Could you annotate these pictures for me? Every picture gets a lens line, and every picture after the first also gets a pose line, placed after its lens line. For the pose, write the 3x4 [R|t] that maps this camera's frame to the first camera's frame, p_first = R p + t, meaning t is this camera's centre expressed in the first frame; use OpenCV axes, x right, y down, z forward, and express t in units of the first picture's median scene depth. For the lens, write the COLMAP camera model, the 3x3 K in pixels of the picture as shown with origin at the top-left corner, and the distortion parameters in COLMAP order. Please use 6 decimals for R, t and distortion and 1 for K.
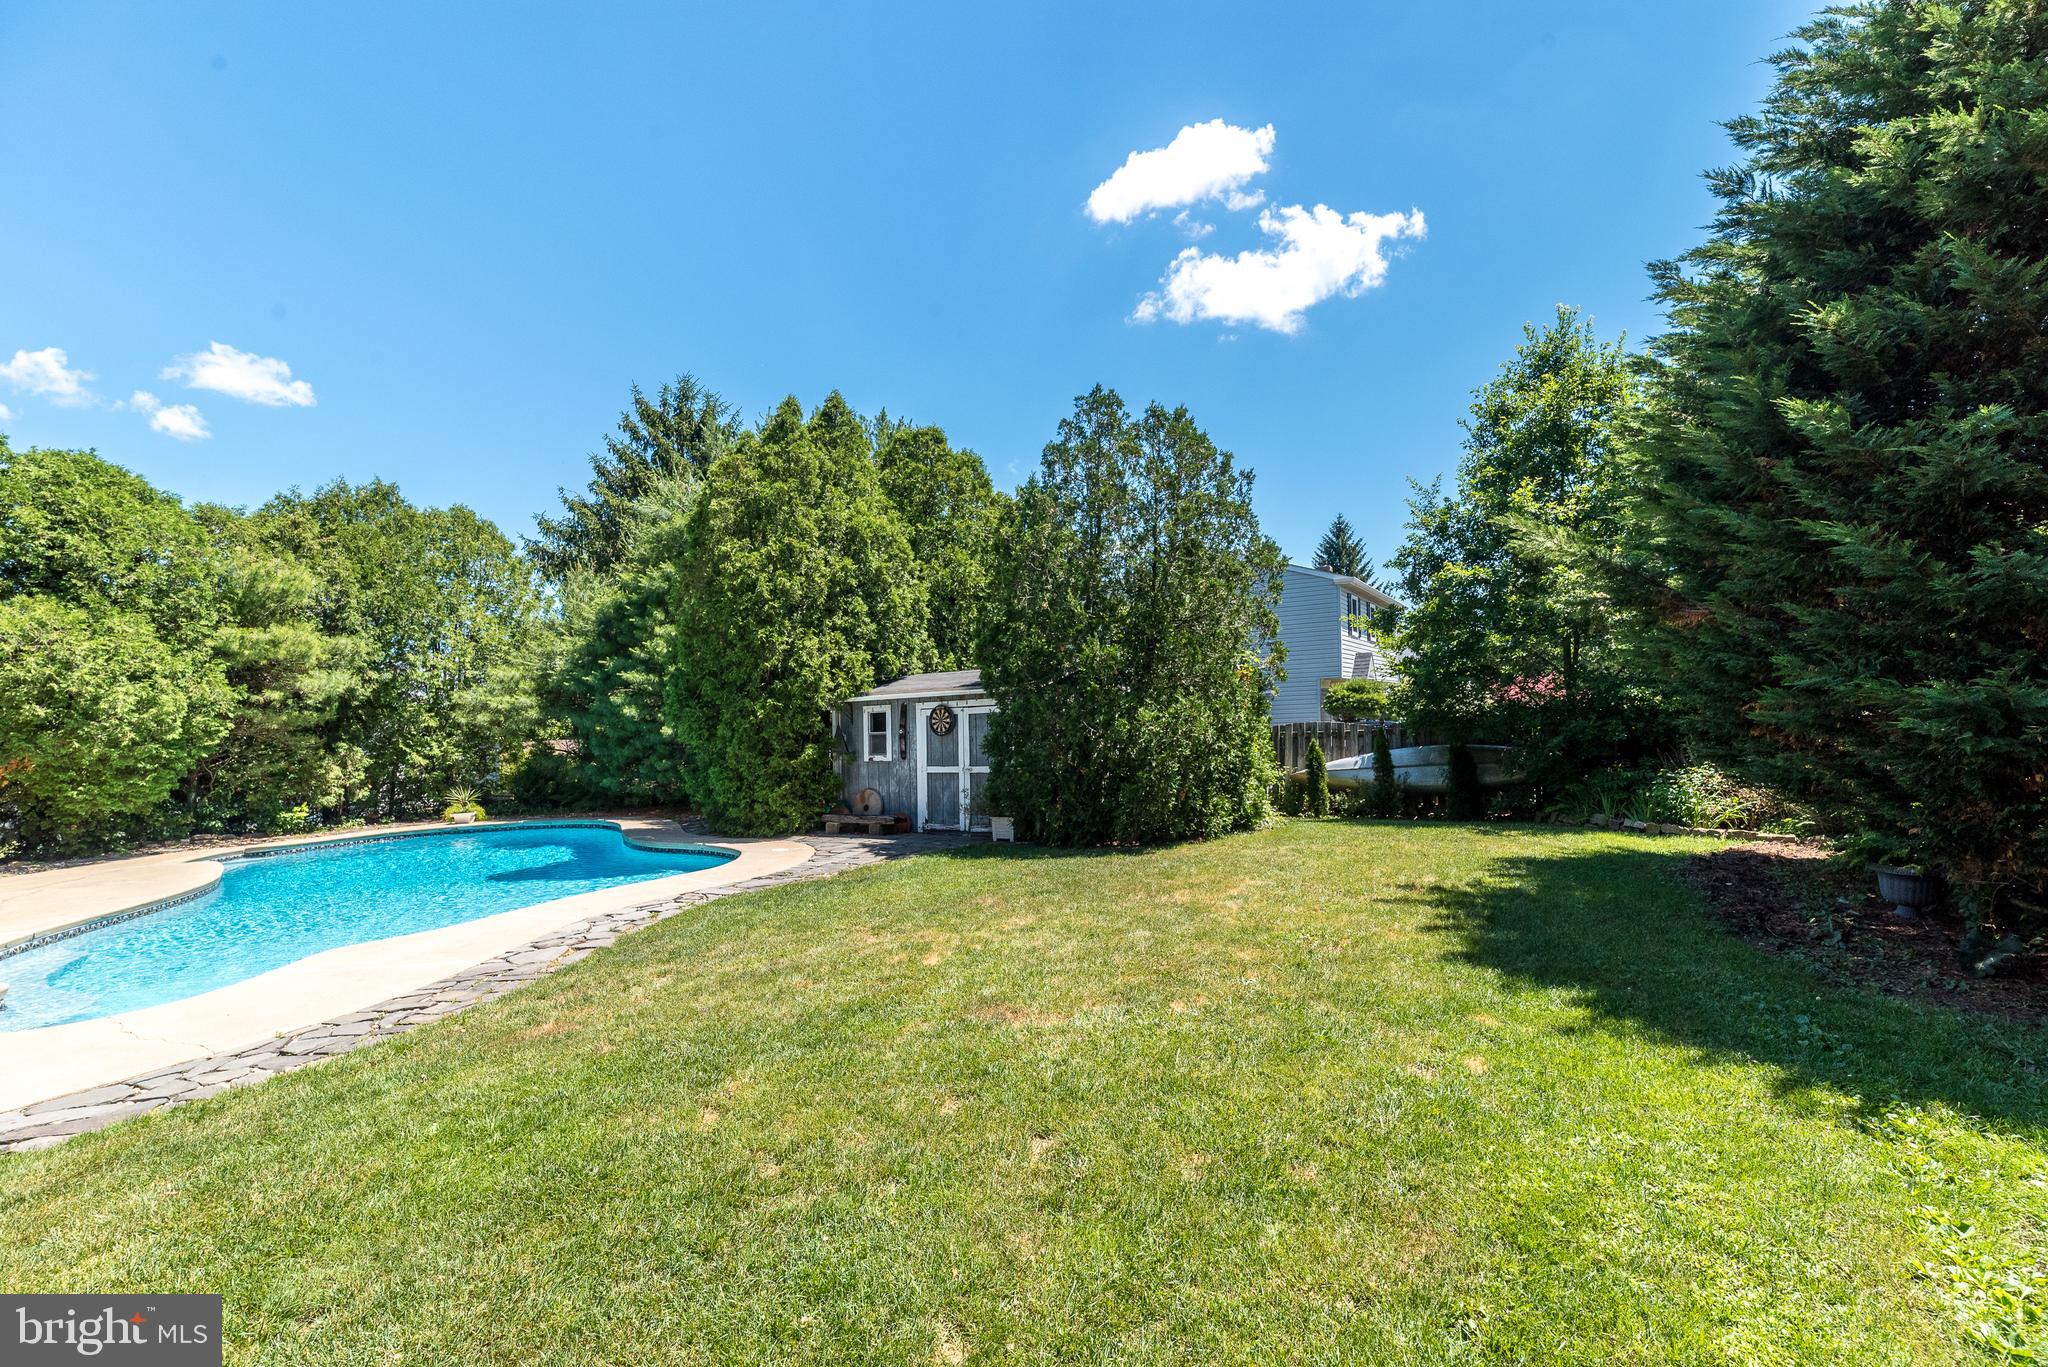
lens RADIAL K [[897.7, 0, 1010.5], [0, 897.7, 723.8], [0, 0, 1]] dist [0.003019, 0.000442]
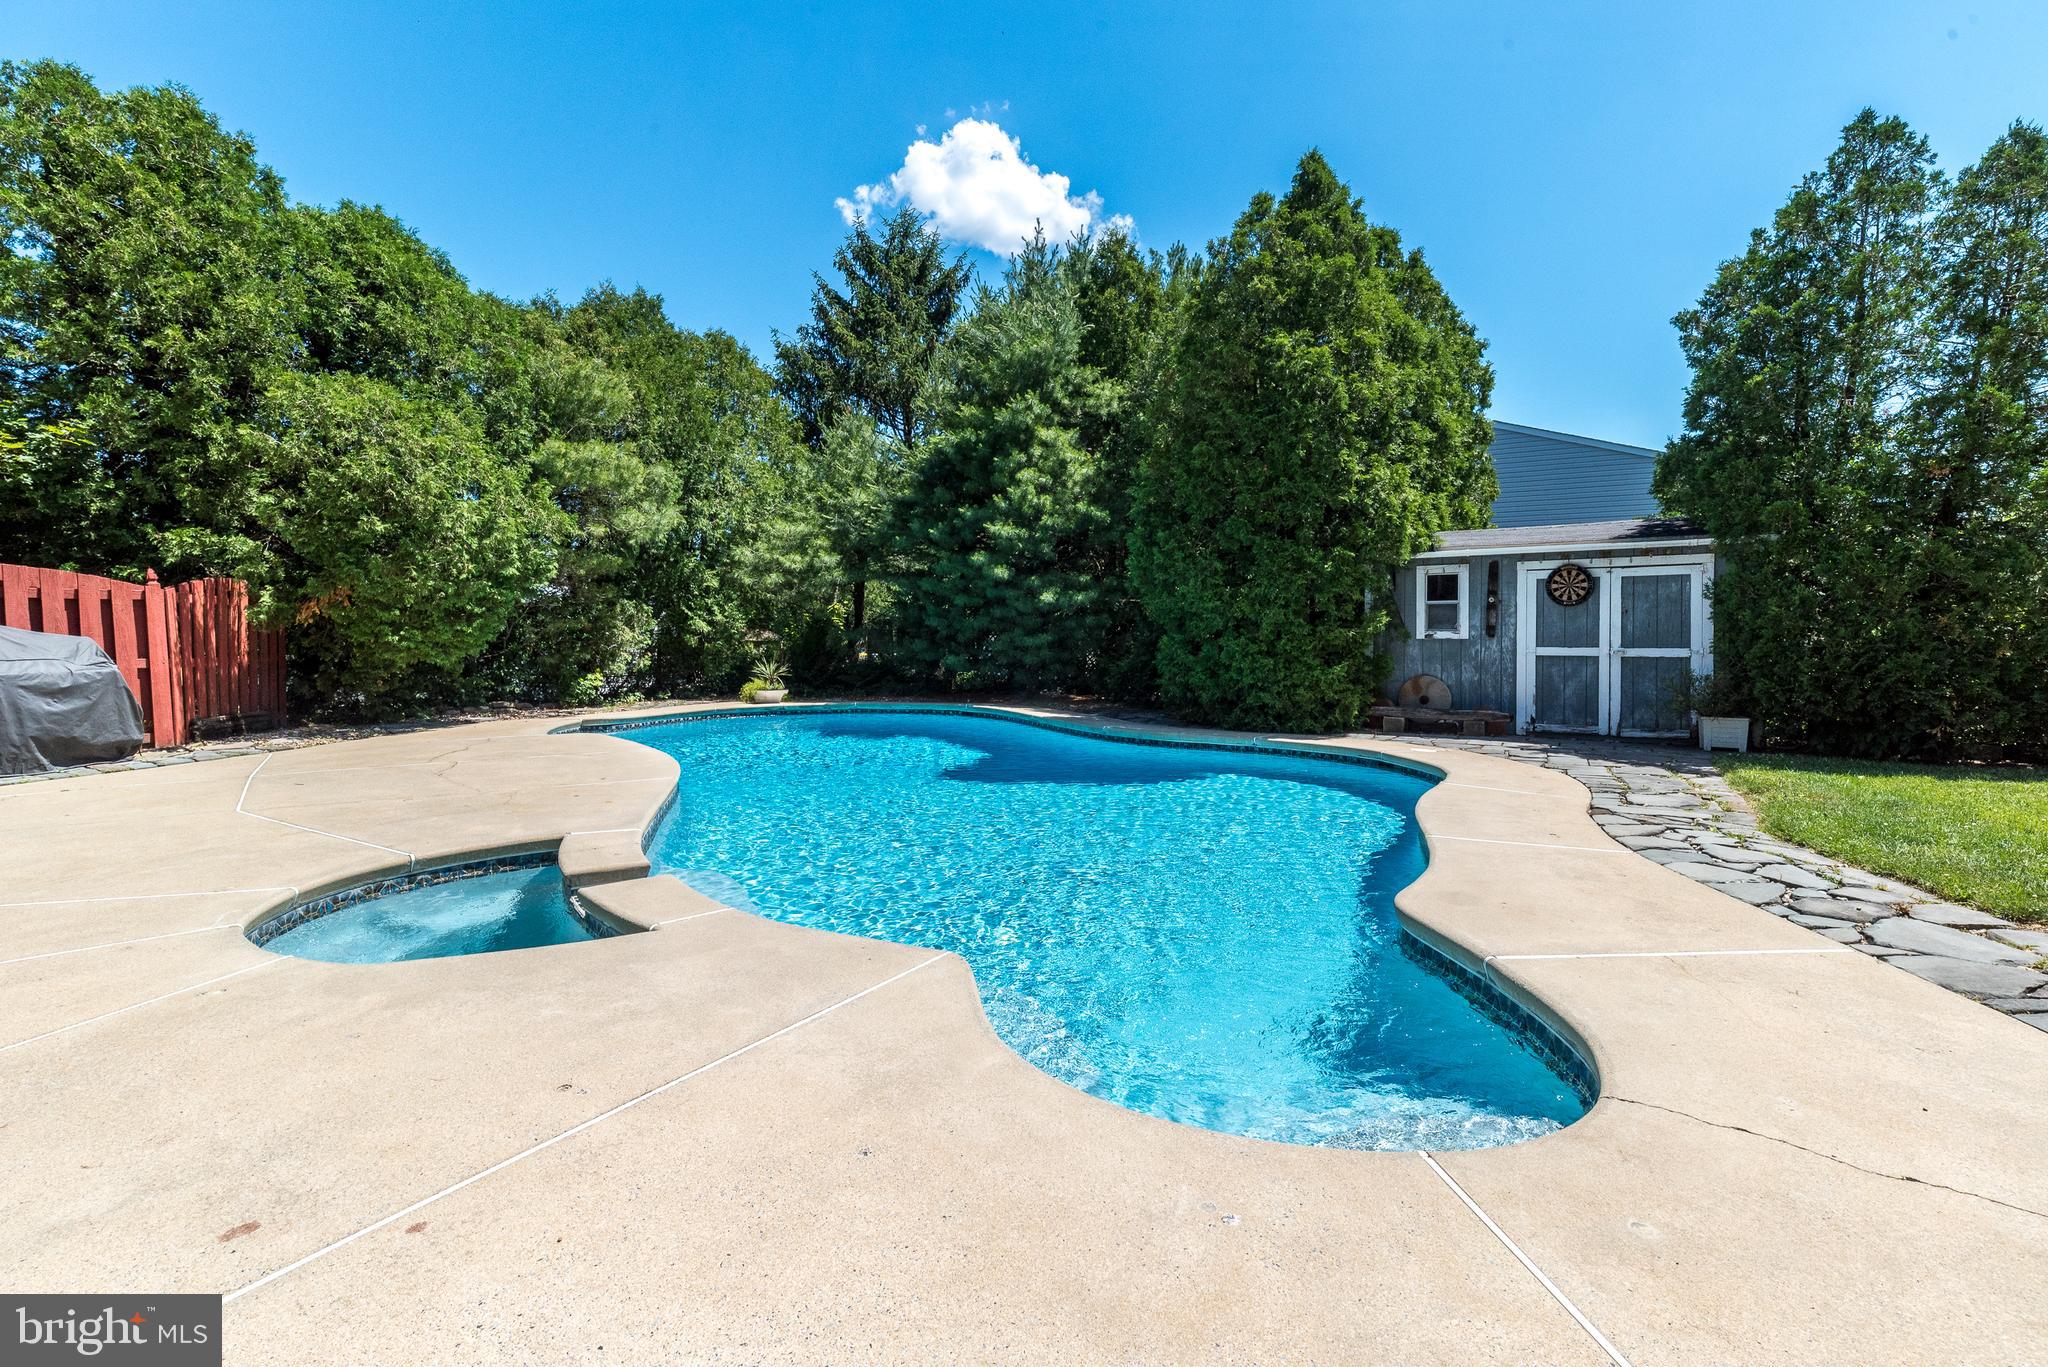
lens RADIAL K [[897.7, 0, 1019.1], [0, 897.7, 678.9], [0, 0, 1]] dist [0.003019, 0.000442]
pose [[0.998988, 0.040548, -0.019449, -0.466595], [-0.039566, 0.998040, 0.048476, 0.050450], [0.021376, -0.047658, 0.998635, 0.227964]]
